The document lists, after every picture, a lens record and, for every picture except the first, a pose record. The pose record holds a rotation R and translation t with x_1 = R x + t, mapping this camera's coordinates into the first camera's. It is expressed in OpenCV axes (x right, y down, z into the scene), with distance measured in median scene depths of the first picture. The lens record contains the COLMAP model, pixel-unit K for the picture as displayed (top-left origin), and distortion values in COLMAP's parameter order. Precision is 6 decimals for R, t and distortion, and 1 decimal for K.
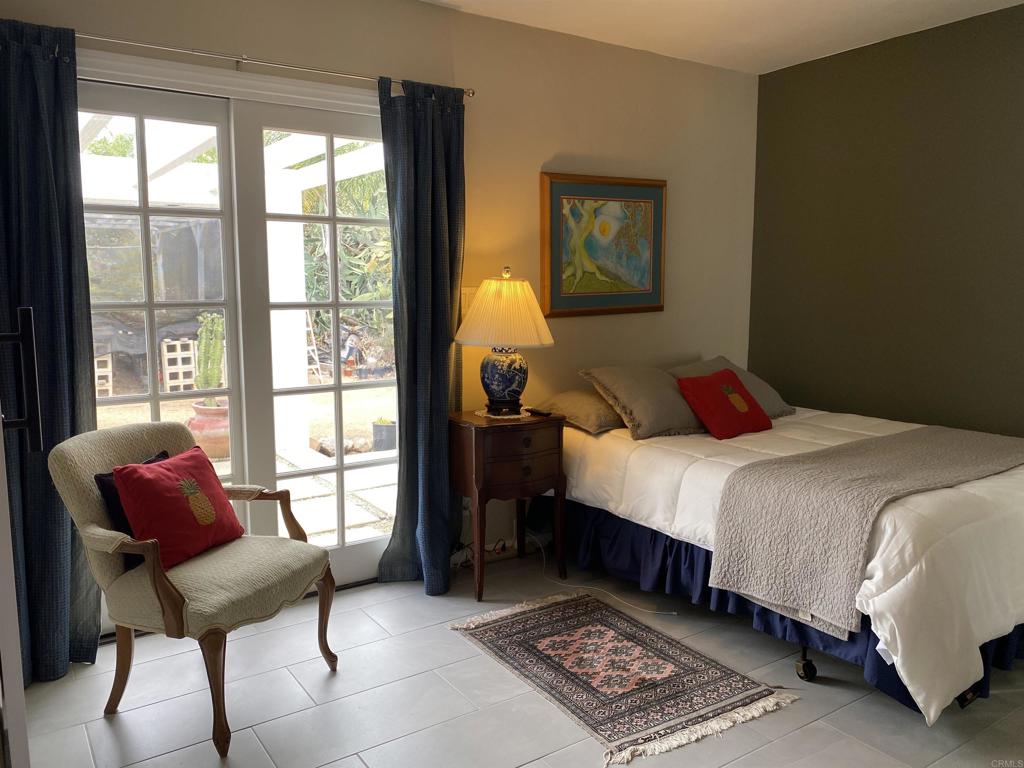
lens RADIAL K [[786.7, 0, 512.9], [0, 786.7, 381.3], [0, 0, 1]] dist [0.001479, 0.001159]
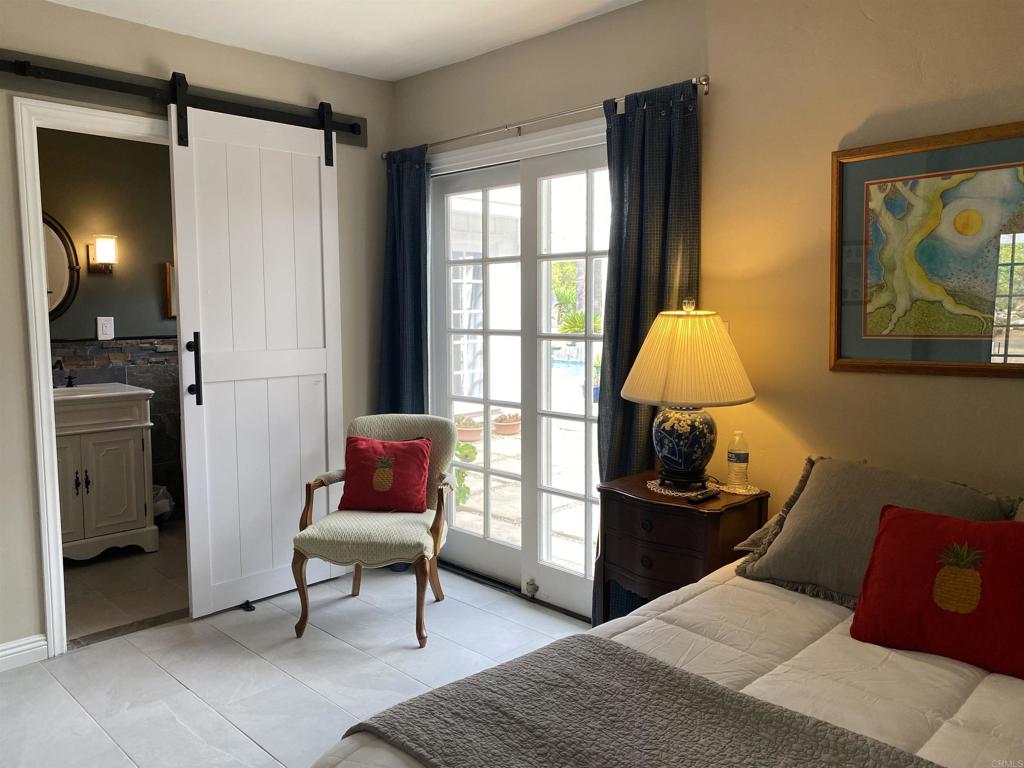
lens RADIAL K [[786.7, 0, 511.8], [0, 786.7, 382.4], [0, 0, 1]] dist [0.001479, 0.001159]
pose [[0.184889, 0.102678, -0.977381, 0.638936], [-0.107739, 0.990650, 0.083692, -0.096879], [0.976836, 0.089829, 0.194223, 0.607678]]
